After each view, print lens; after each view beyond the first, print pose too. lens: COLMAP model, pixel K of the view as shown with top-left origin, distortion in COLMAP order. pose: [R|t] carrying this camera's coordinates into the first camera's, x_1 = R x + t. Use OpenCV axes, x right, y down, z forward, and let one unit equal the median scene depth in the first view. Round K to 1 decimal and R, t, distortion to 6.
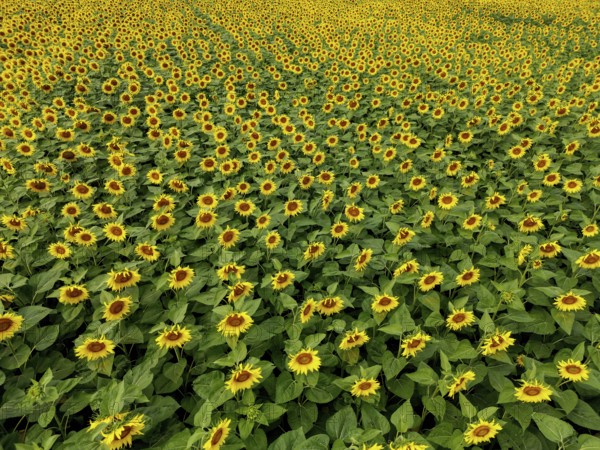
lens RADIAL K [[420.4, 0, 300.0], [0, 420.4, 225.0], [0, 0, 1]] dist [0.062252, -0.050549]
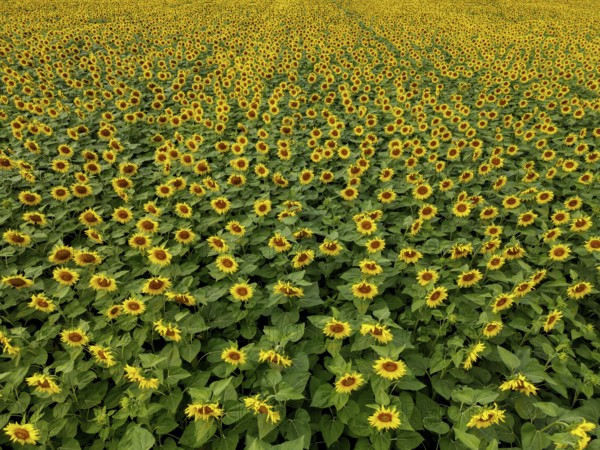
lens RADIAL K [[420.4, 0, 300.0], [0, 420.4, 225.0], [0, 0, 1]] dist [0.062252, -0.050549]
pose [[0.952746, 0.155067, -0.261207, -0.041992], [-0.161614, 0.986847, -0.003634, 0.124649], [0.257208, 0.045677, 0.965276, -0.248138]]
